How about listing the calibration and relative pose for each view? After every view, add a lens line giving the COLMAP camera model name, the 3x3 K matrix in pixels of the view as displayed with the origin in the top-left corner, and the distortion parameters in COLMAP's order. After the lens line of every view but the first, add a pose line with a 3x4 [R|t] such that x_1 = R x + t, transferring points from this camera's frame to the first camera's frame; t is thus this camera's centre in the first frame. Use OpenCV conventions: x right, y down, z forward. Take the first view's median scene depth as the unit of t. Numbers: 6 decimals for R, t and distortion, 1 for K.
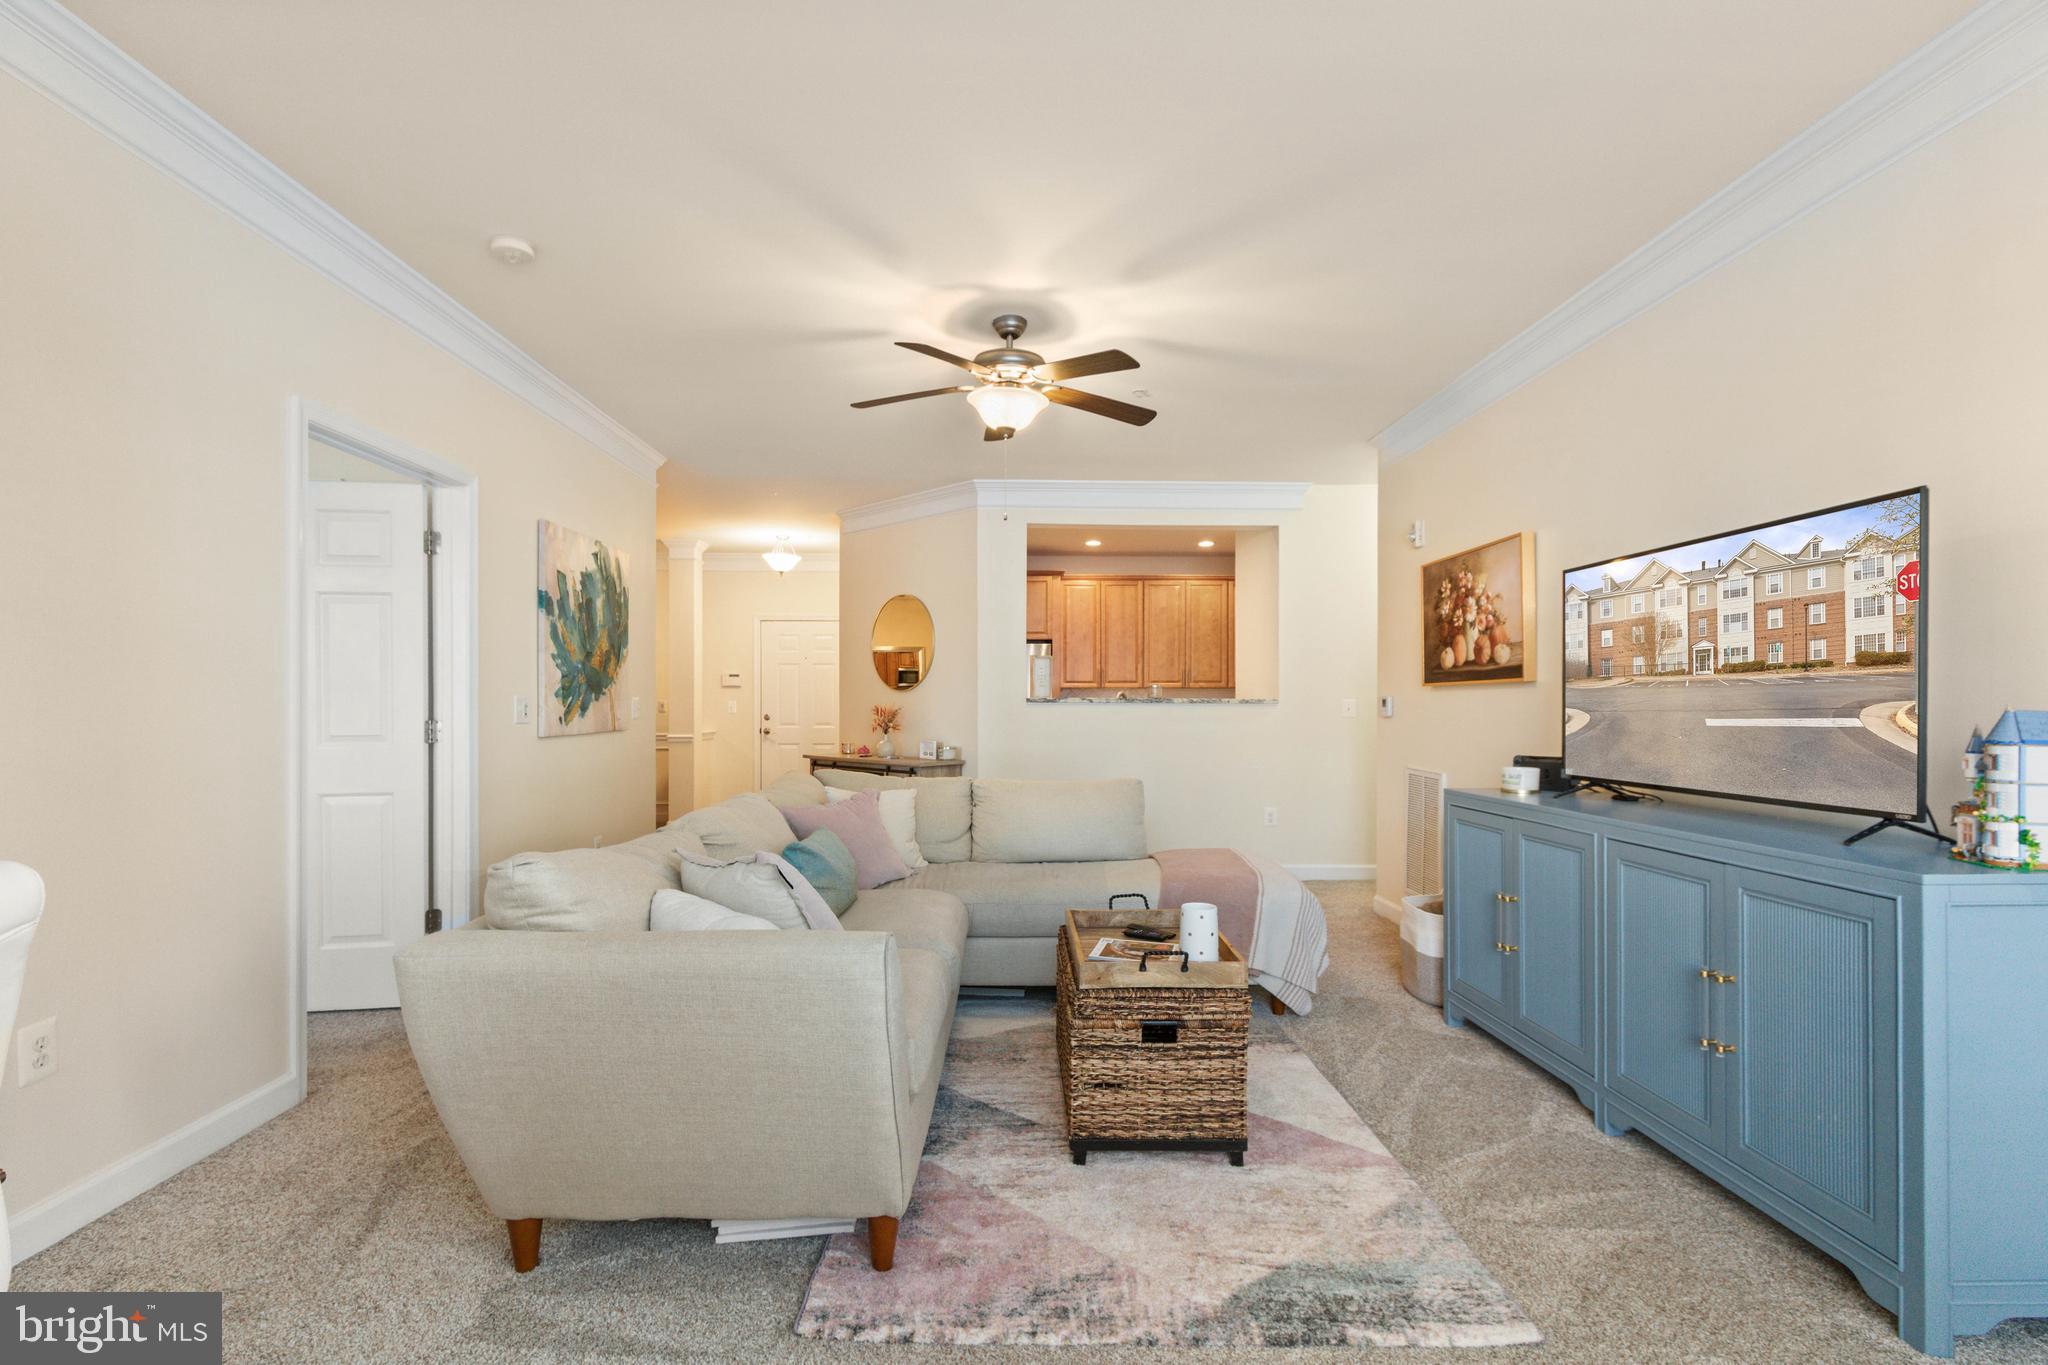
lens RADIAL K [[938.0, 0, 1026.9], [0, 938.0, 698.1], [0, 0, 1]] dist [-0.000926, -0.000048]
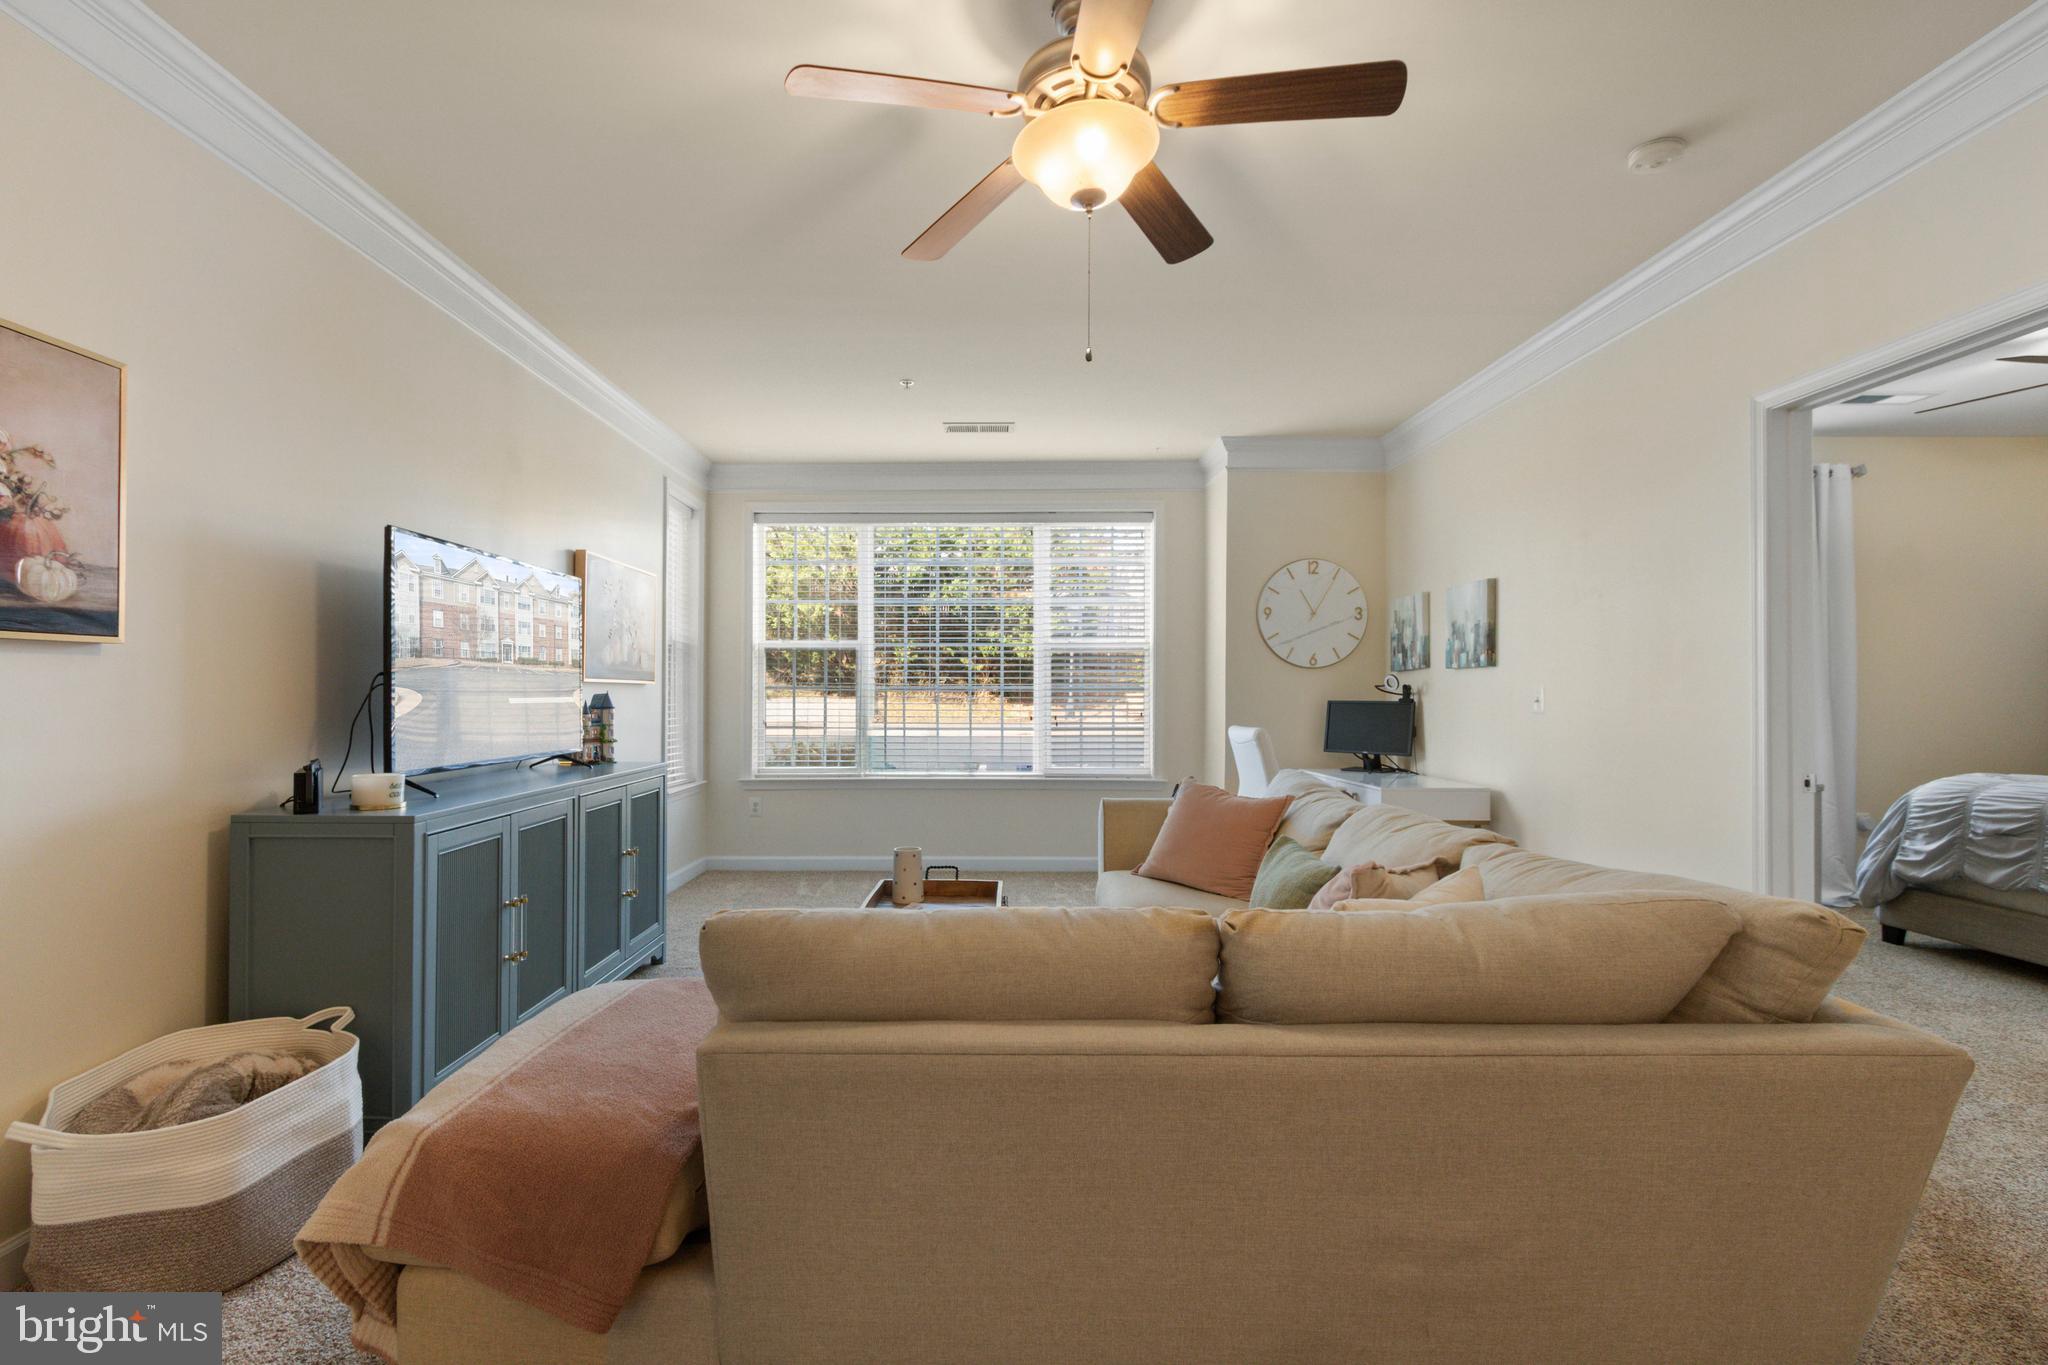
lens RADIAL K [[938.0, 0, 1024.8], [0, 938.0, 688.8], [0, 0, 1]] dist [-0.000926, -0.000048]
pose [[-0.997184, -0.011998, 0.074029, -0.081726], [-0.013144, 0.999801, -0.015011, 0.018485], [-0.073834, -0.015942, -0.997143, 2.100070]]
